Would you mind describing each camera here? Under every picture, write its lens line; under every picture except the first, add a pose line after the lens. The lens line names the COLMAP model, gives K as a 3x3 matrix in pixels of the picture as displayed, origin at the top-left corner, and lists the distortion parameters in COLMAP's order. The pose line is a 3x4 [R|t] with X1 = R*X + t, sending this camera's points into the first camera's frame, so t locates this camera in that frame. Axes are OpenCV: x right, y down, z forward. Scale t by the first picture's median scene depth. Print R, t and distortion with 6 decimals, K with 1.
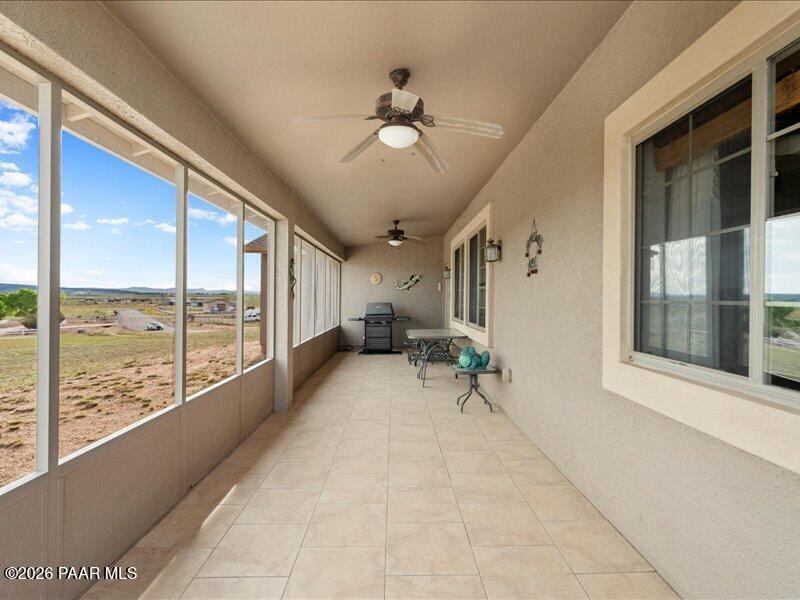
lens RADIAL K [[405.3, 0, 400.1], [0, 405.3, 297.3], [0, 0, 1]] dist [-0.001820, -0.000042]
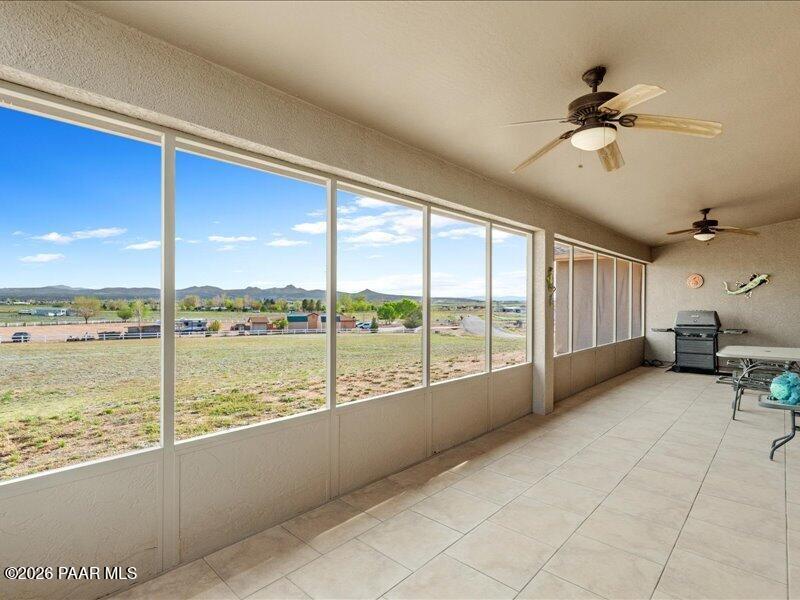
lens RADIAL K [[409.8, 0, 400.0], [0, 409.8, 300.0], [0, 0, 1]] dist [-0.001425, 0.000347]
pose [[0.720159, -0.010926, -0.693723, 0.180742], [0.003320, 0.999919, -0.012303, -0.000732], [0.693801, 0.006557, 0.720137, -0.011278]]
